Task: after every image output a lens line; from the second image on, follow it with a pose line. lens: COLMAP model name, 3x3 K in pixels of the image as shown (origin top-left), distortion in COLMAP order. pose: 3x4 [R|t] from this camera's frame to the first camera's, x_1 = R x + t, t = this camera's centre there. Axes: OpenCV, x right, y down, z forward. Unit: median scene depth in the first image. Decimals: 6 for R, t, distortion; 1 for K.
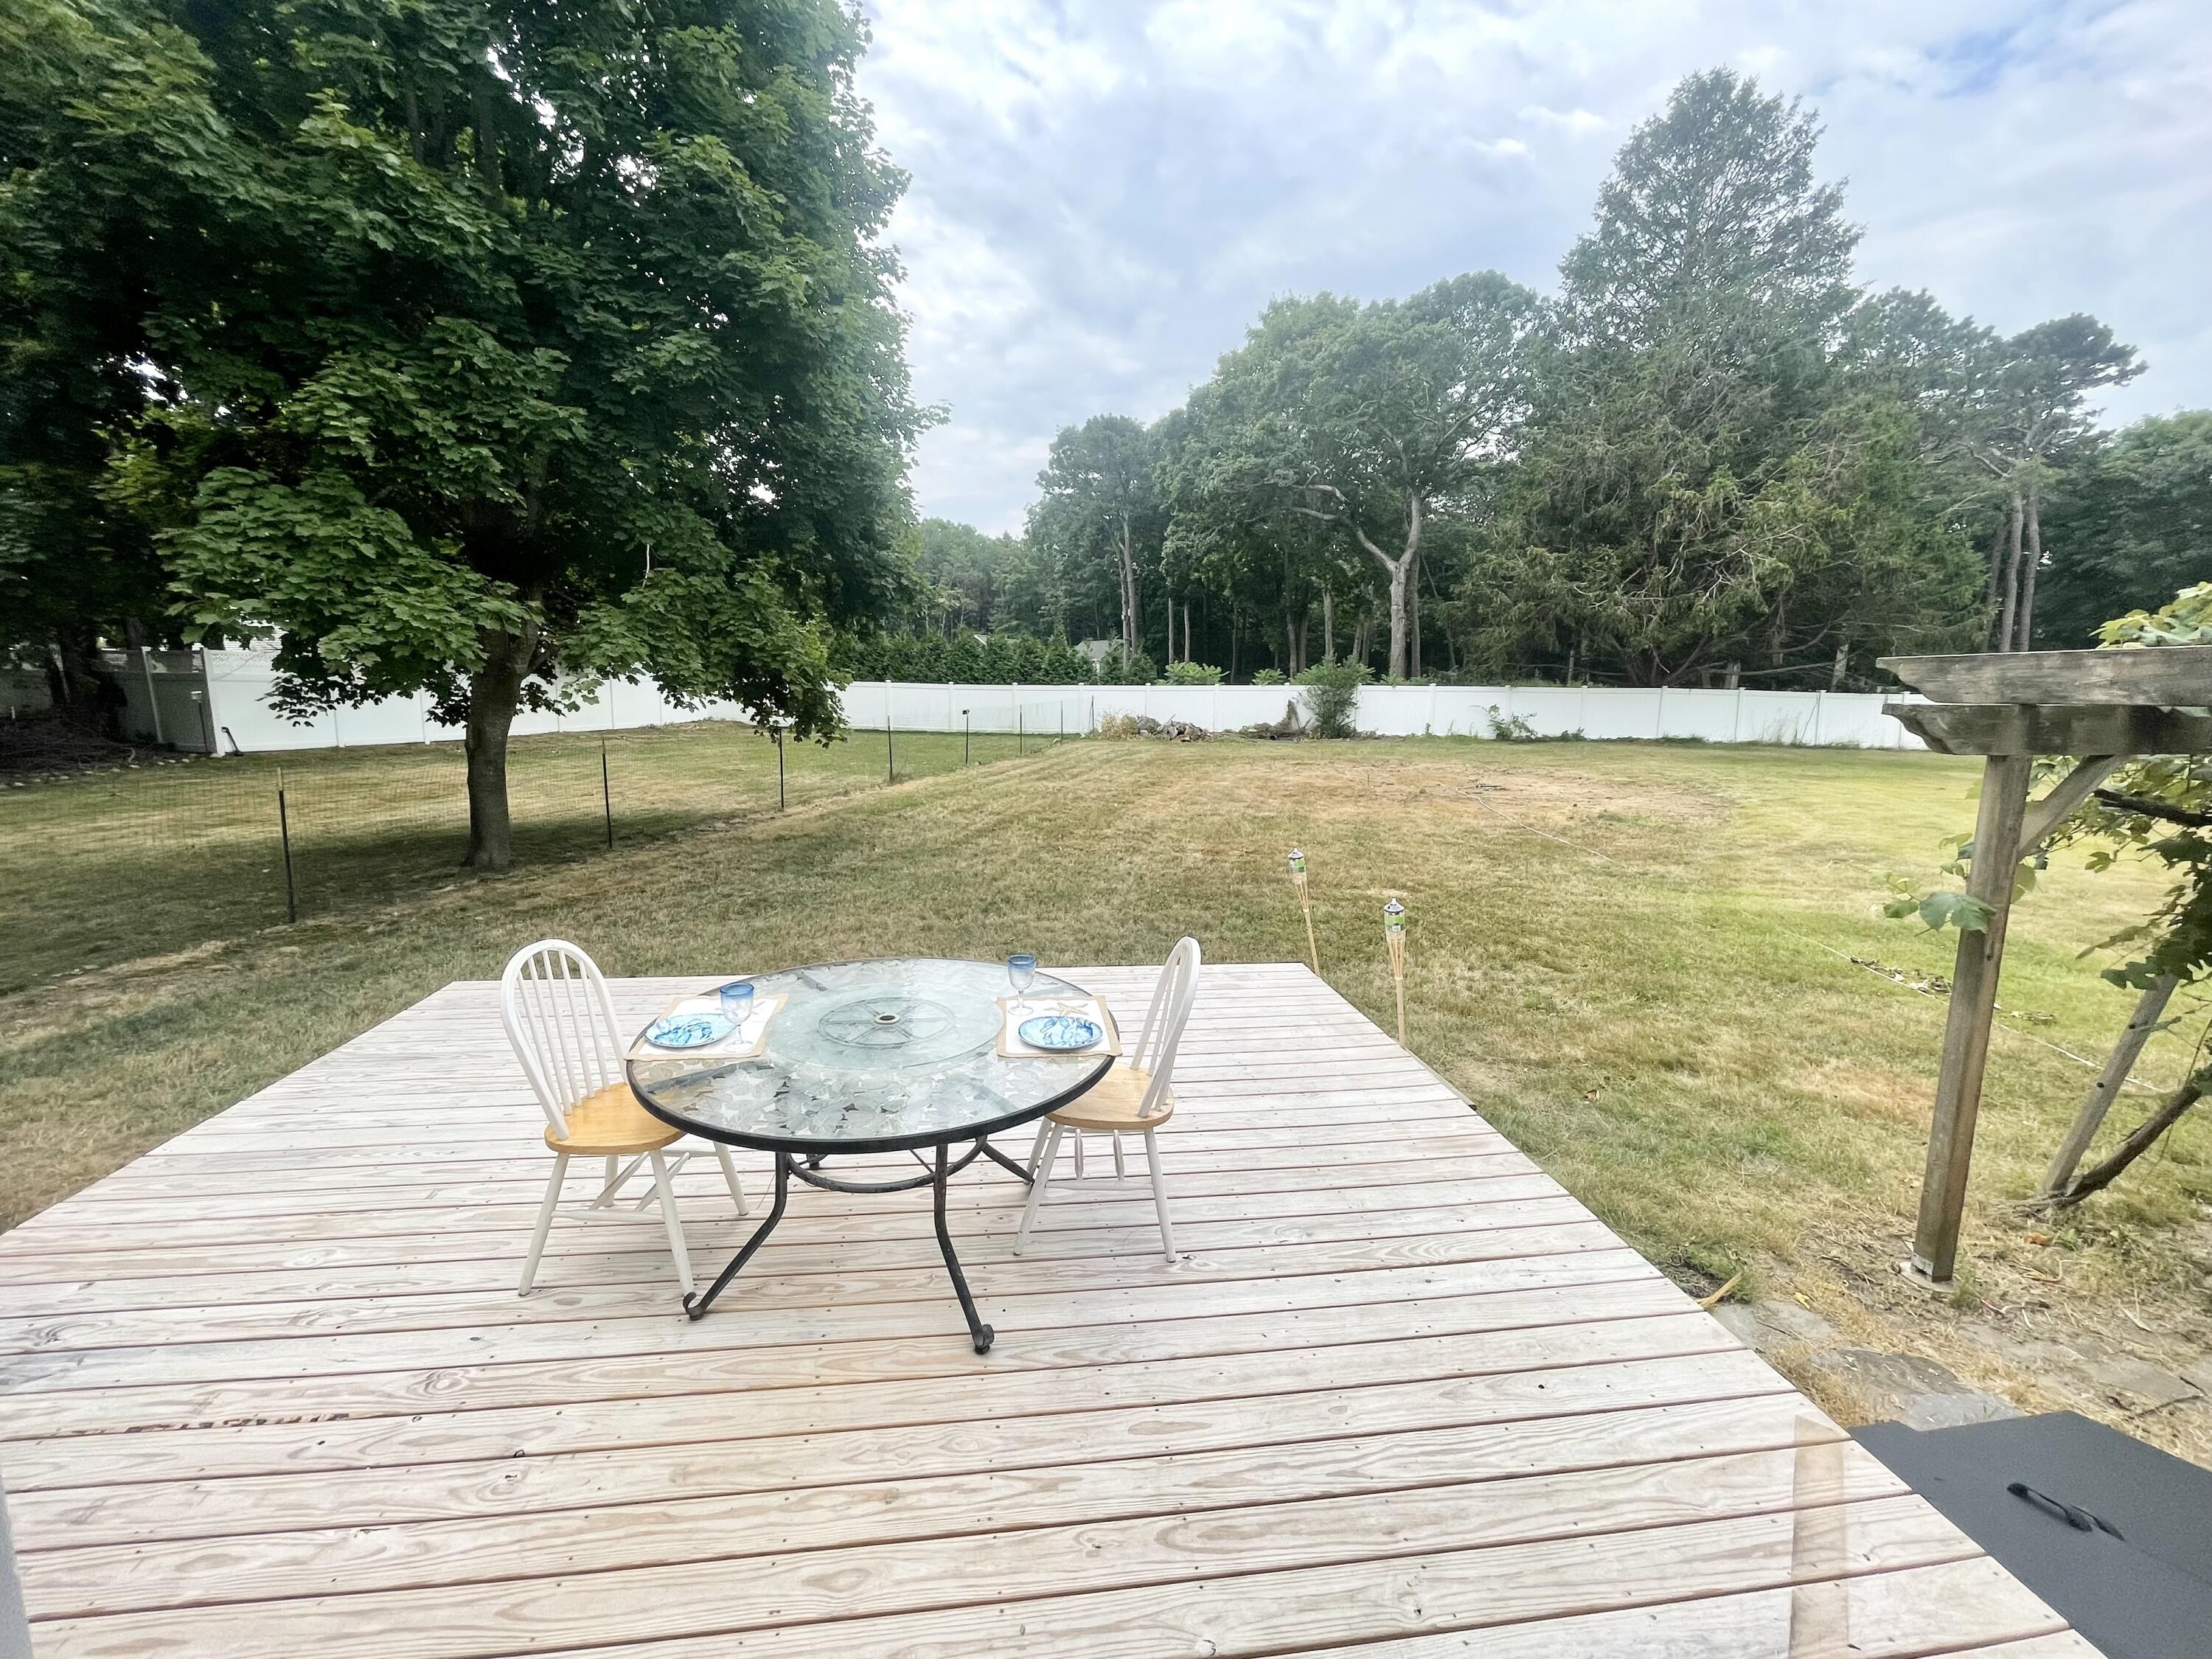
lens RADIAL K [[893.2, 0, 1106.0], [0, 893.2, 829.5], [0, 0, 1]] dist [-0.007469, 0.000260]
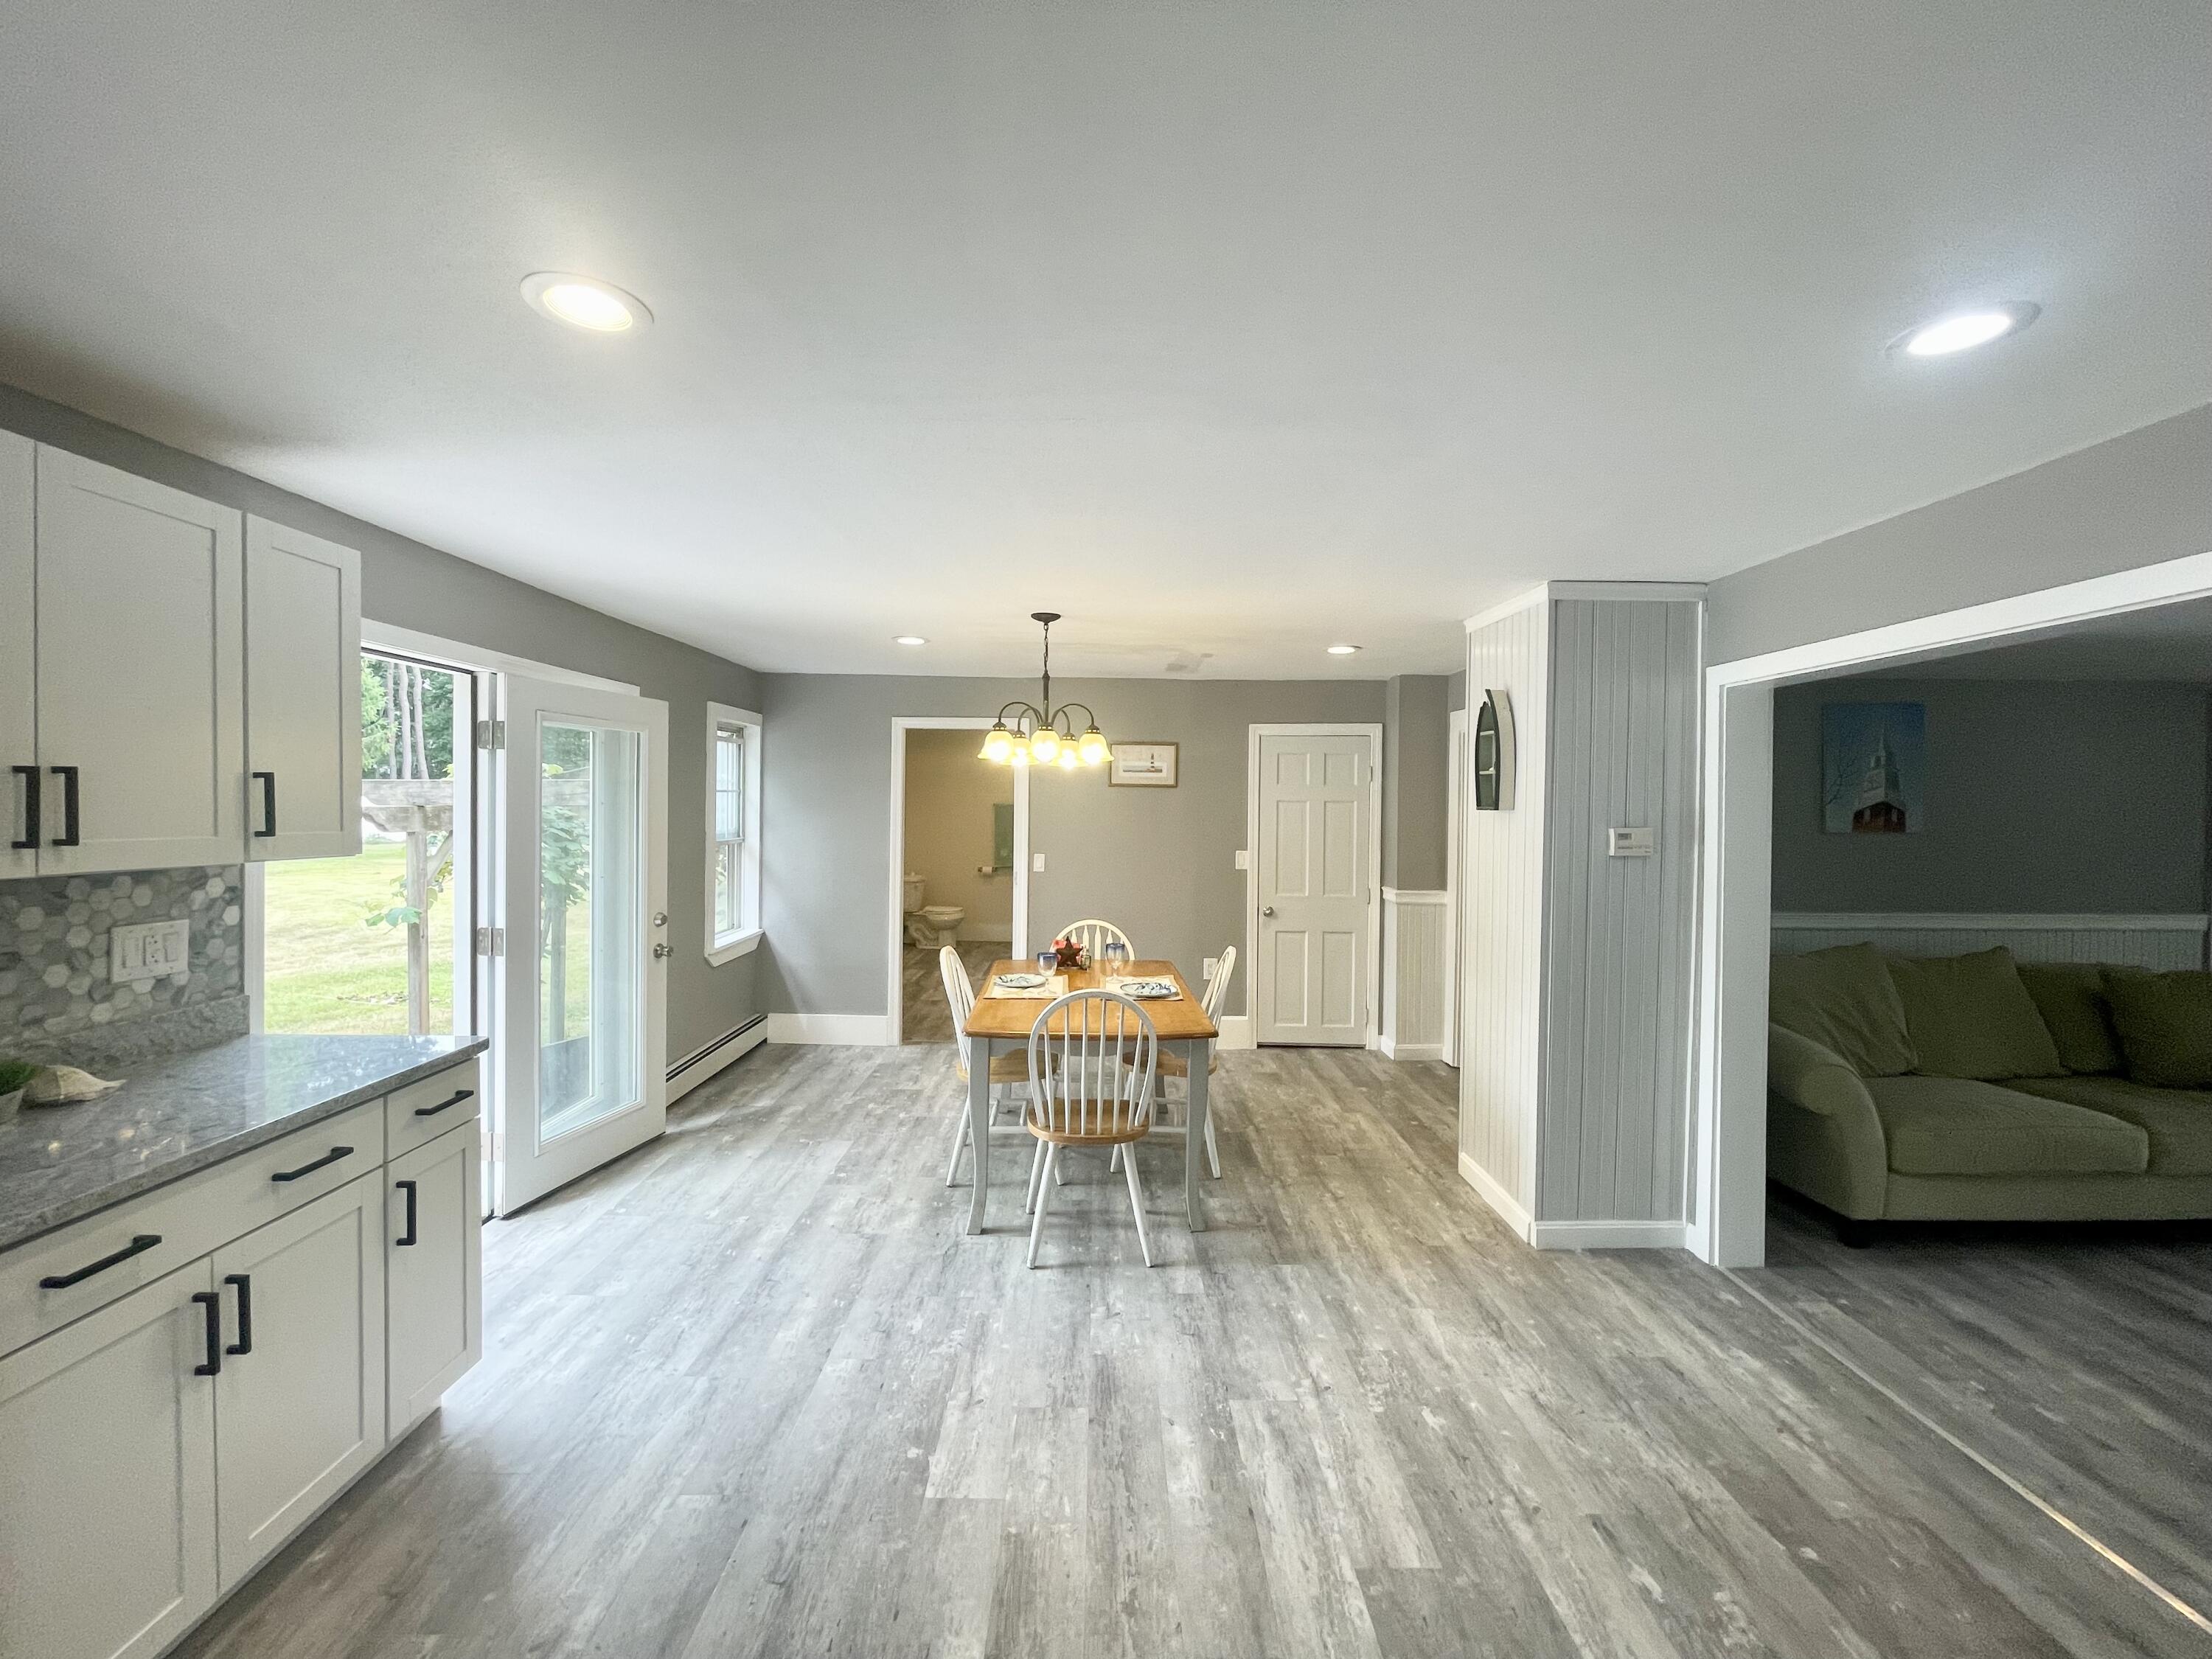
lens RADIAL K [[901.4, 0, 1093.7], [0, 901.4, 817.9], [0, 0, 1]] dist [-0.004616, 0.000318]
pose [[0.136506, -0.026681, 0.990280, -0.102615], [0.147871, 0.988987, 0.006263, 0.013184], [-0.979541, 0.145579, 0.138948, -0.103256]]
